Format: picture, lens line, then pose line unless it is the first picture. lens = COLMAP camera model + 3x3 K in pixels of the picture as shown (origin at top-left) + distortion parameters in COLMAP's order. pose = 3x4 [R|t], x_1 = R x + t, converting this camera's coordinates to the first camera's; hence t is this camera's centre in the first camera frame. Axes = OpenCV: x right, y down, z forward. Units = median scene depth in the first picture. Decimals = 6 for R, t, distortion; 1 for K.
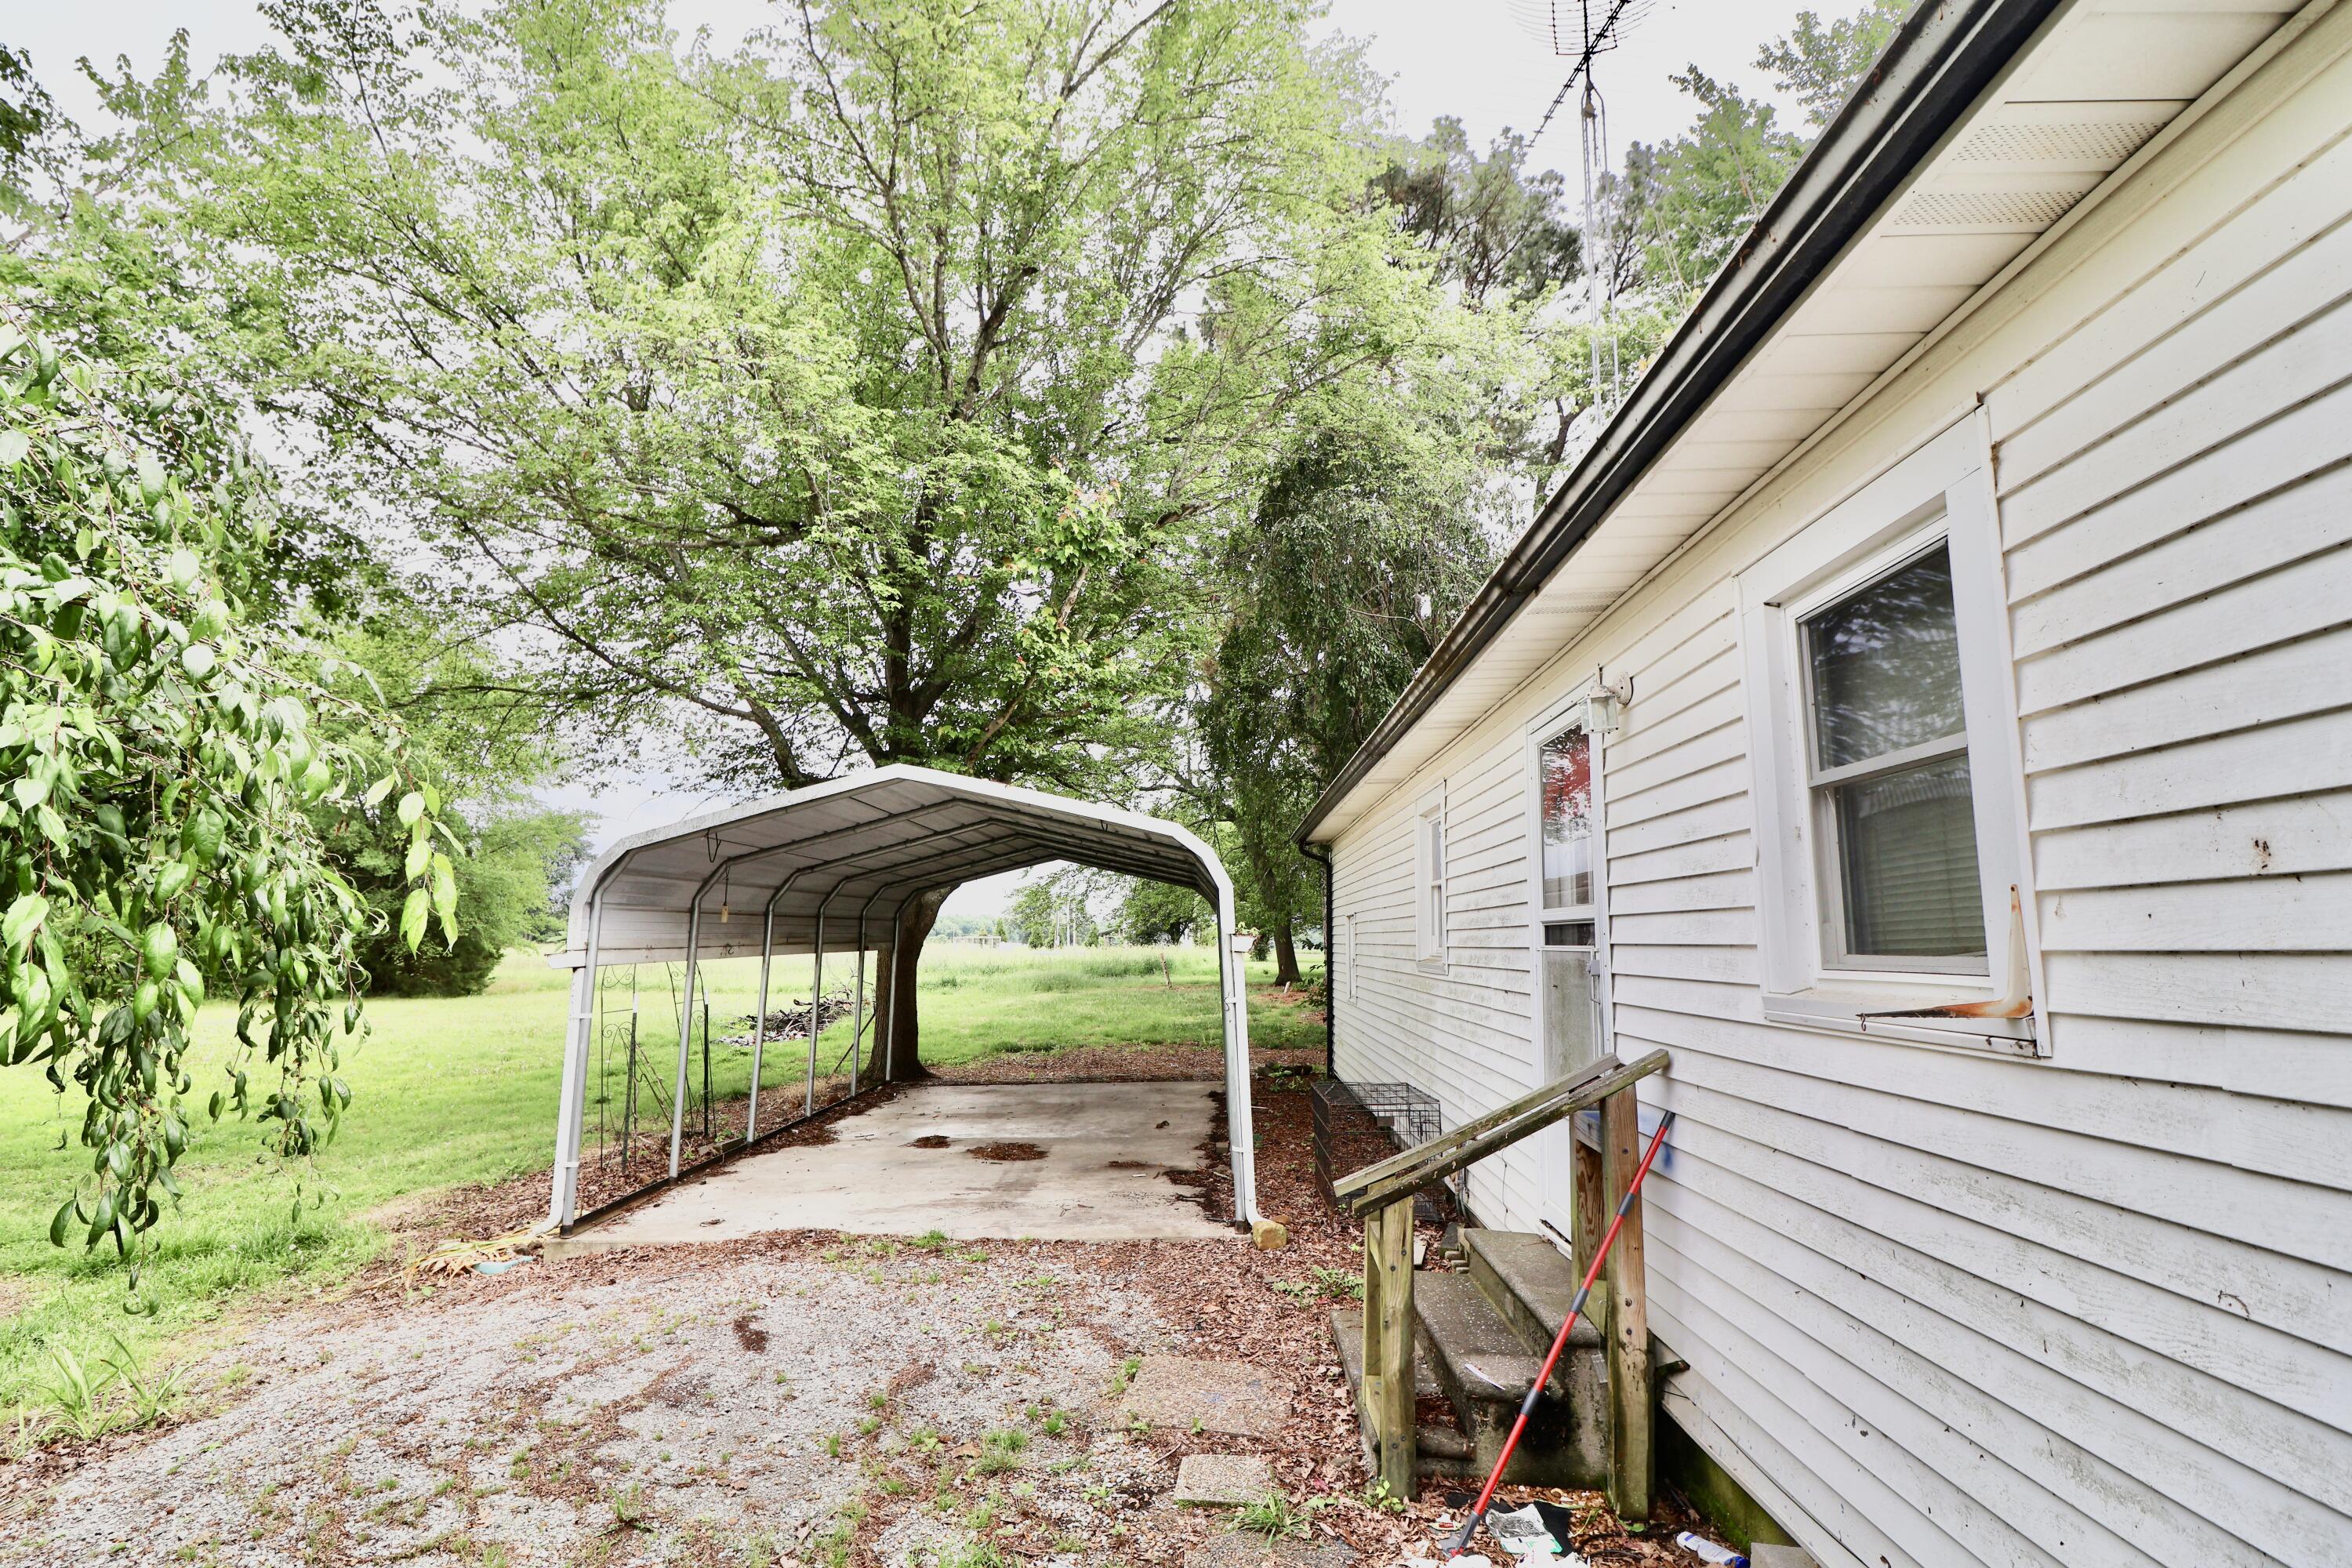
lens RADIAL K [[1086.1, 0, 1176.0], [0, 1086.1, 784.0], [0, 0, 1]] dist [-0.001433, -0.011454]
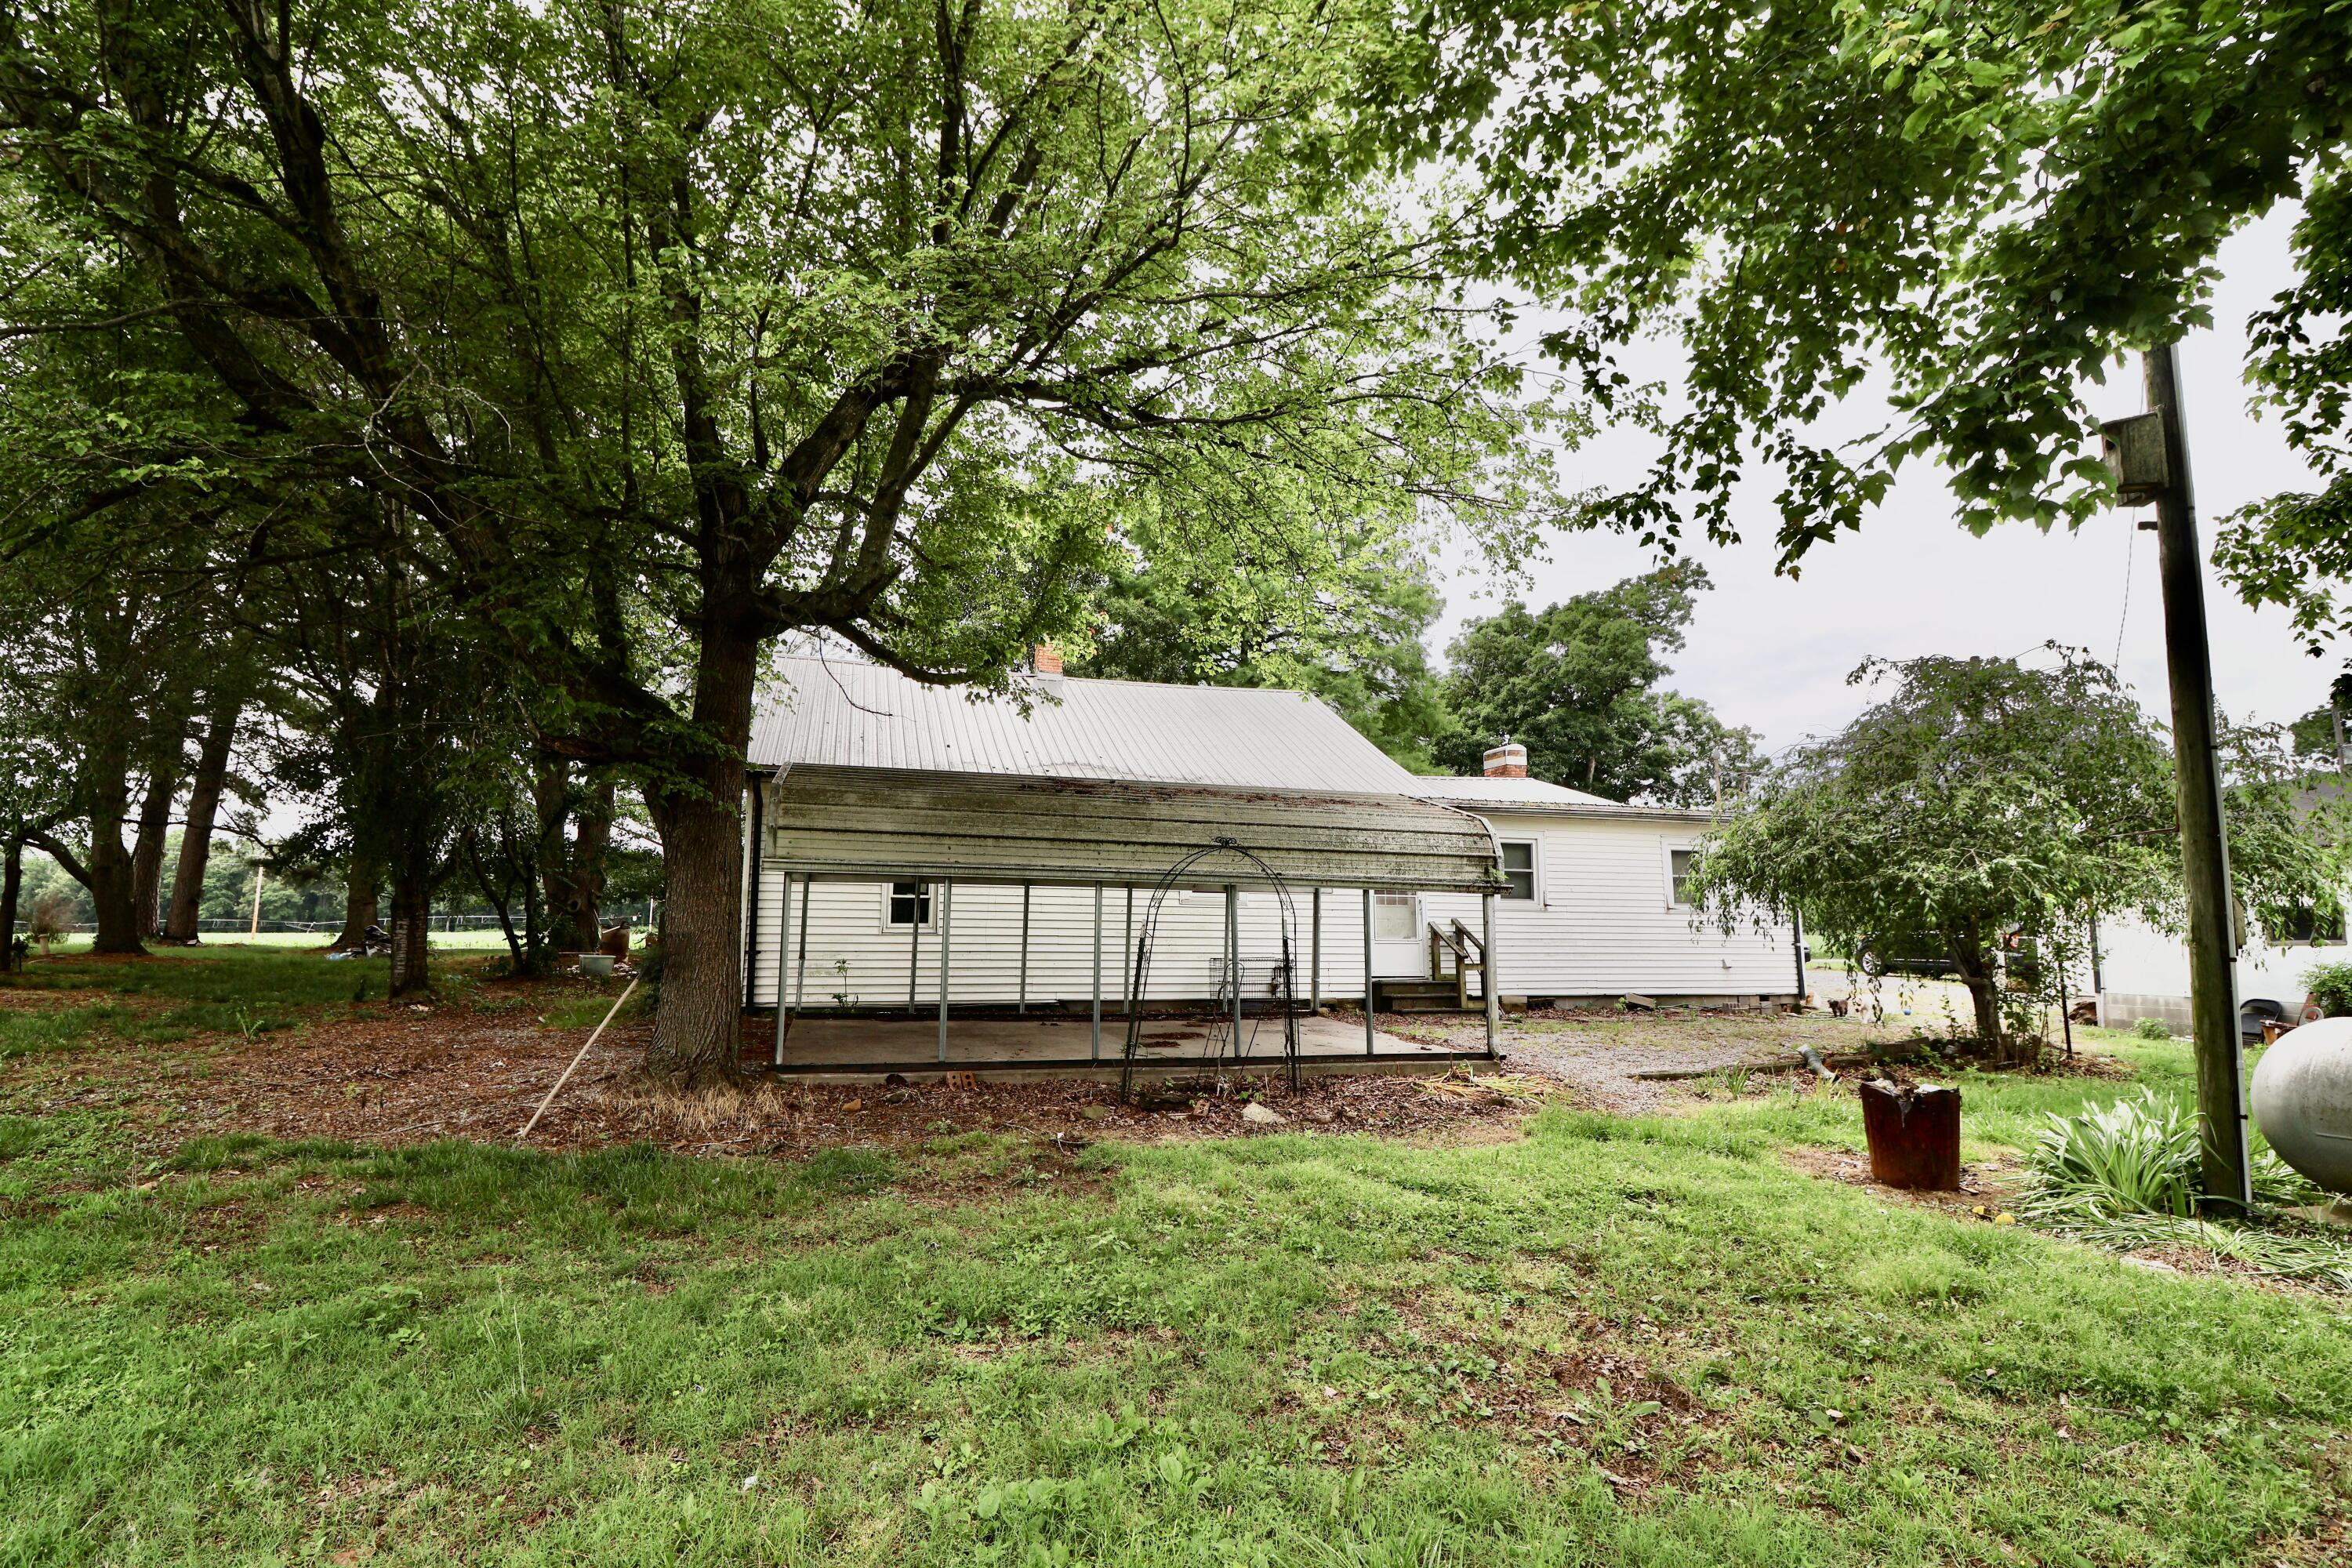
lens RADIAL K [[1086.1, 0, 1176.0], [0, 1086.1, 784.0], [0, 0, 1]] dist [-0.001433, -0.011454]
pose [[-0.343869, 0.131494, 0.929765, -4.994892], [-0.135659, 0.972803, -0.187754, 1.013069], [-0.929167, -0.190693, -0.316679, 5.219525]]
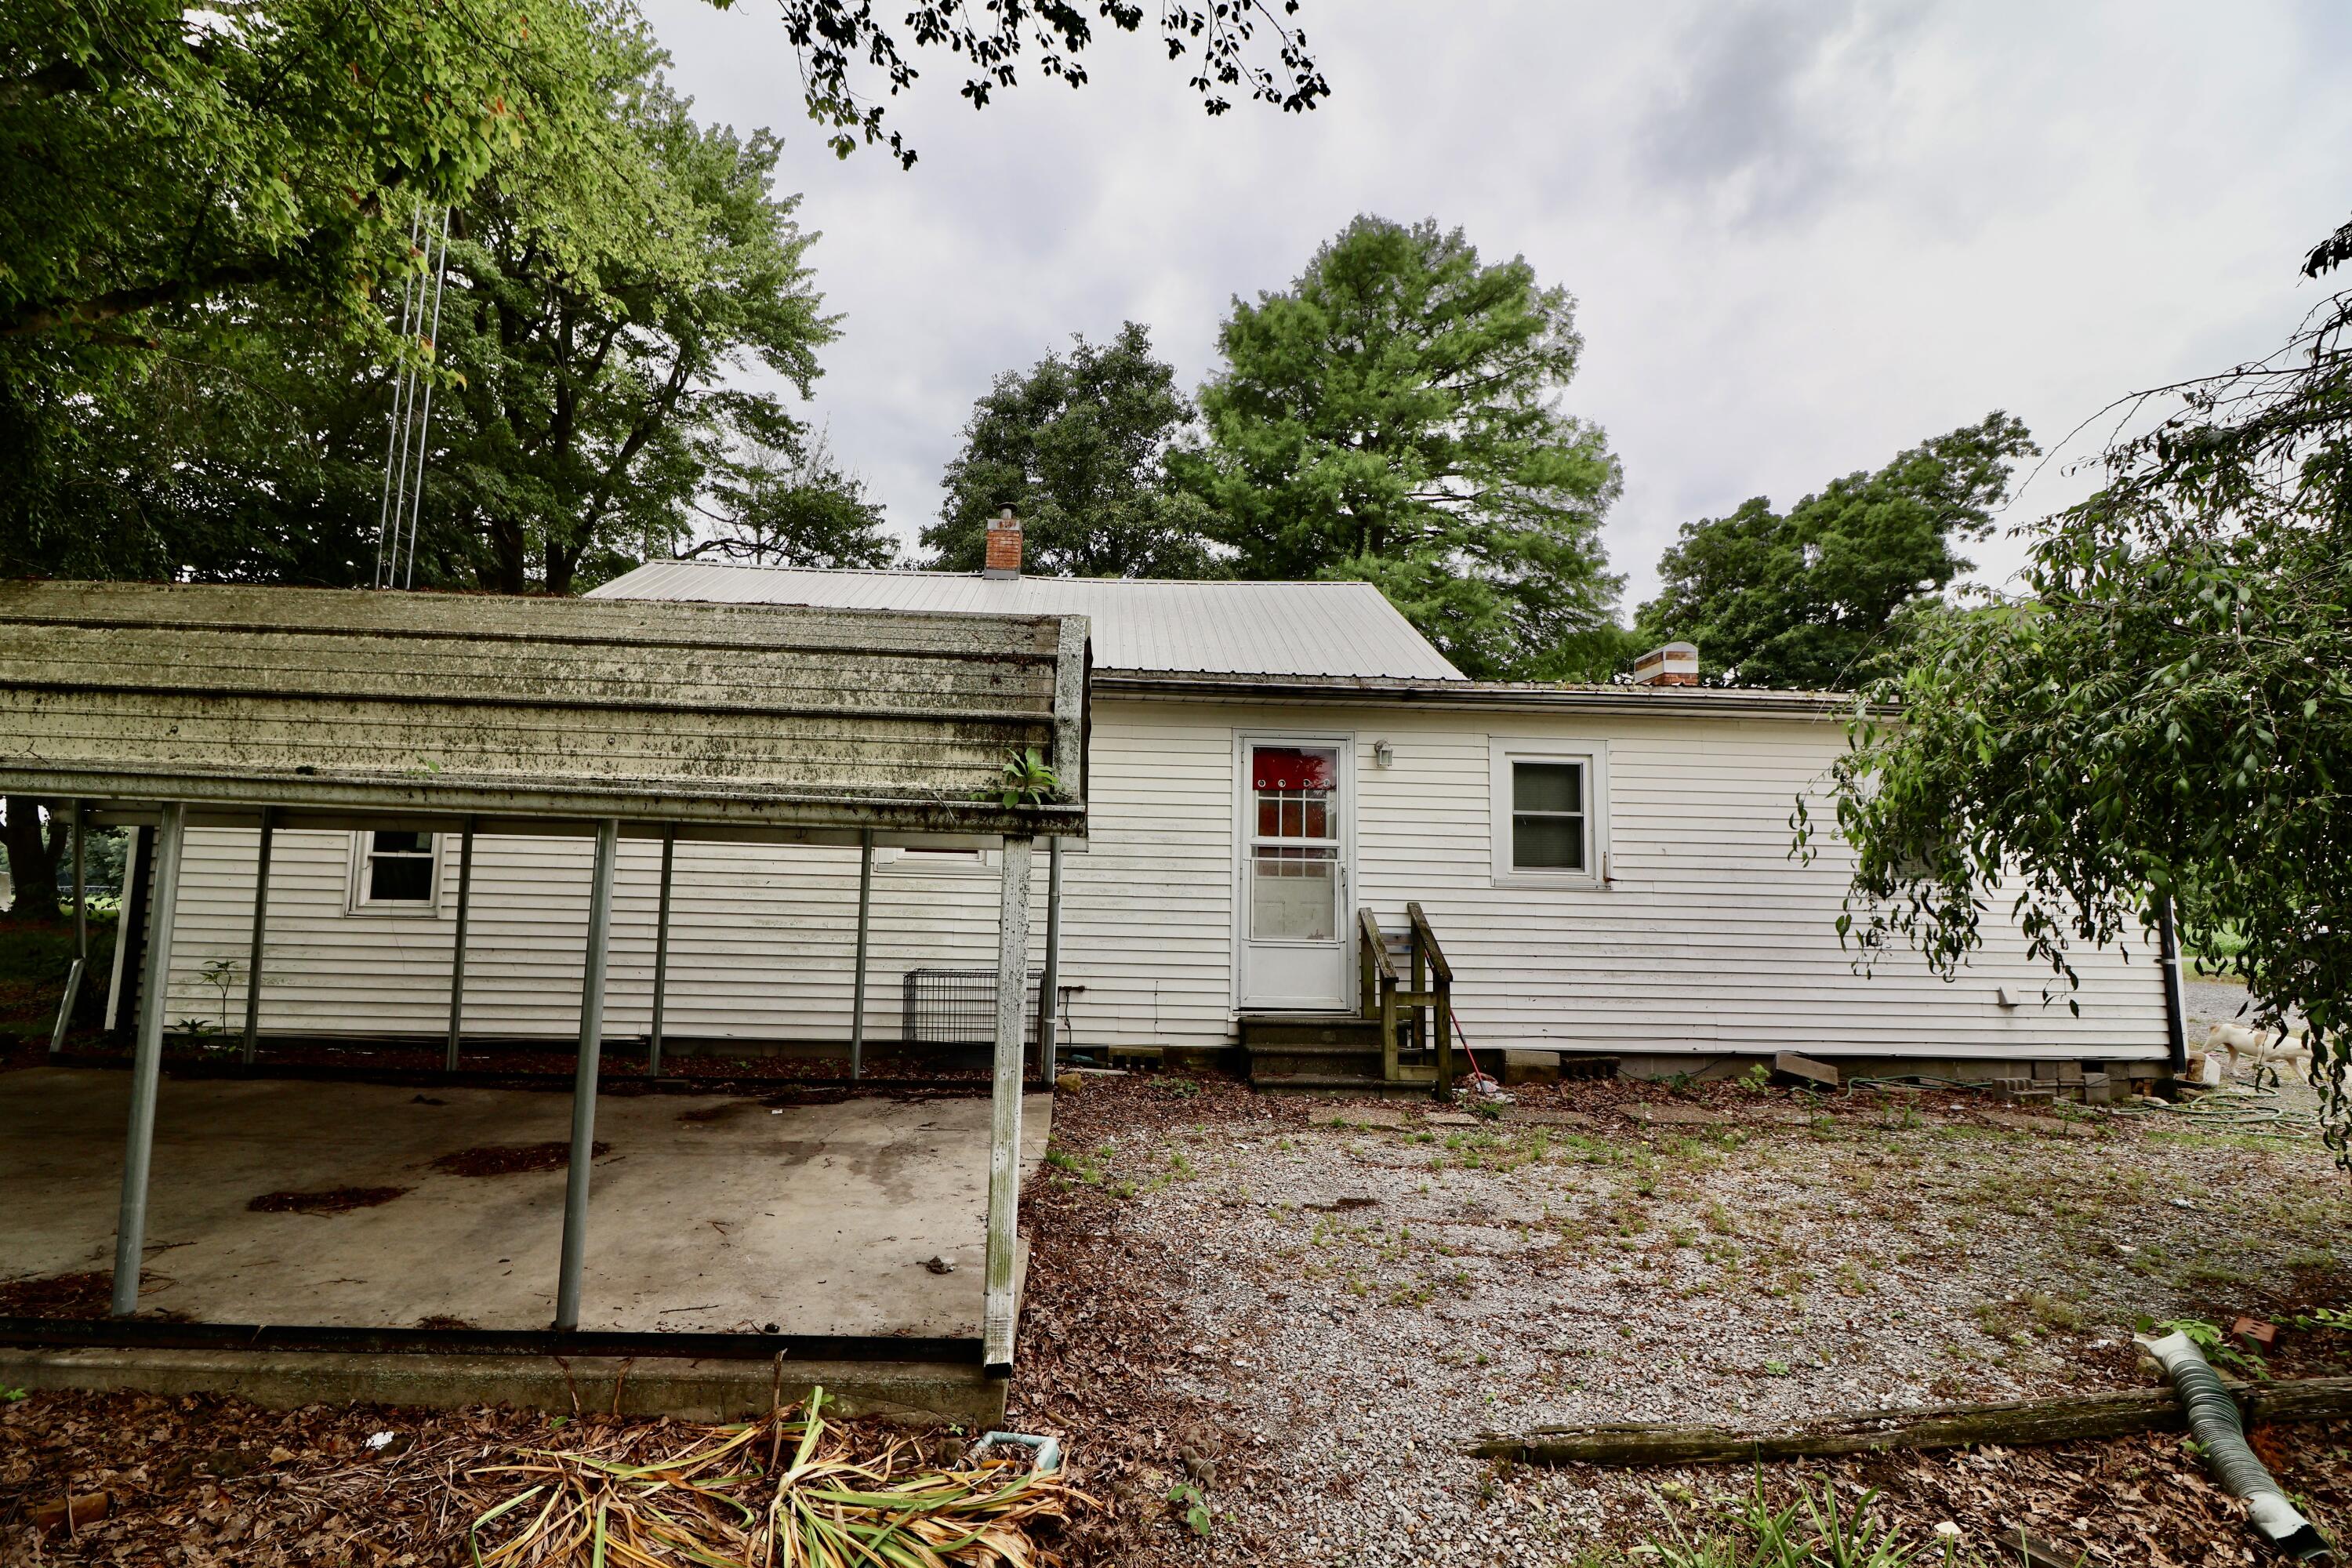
lens RADIAL K [[1086.1, 0, 1176.0], [0, 1086.1, 784.0], [0, 0, 1]] dist [-0.001433, -0.011454]
pose [[-0.122057, 0.114494, 0.985897, -2.748157], [-0.157855, 0.978441, -0.133171, 0.551372], [-0.979890, -0.171883, -0.101352, 2.573032]]
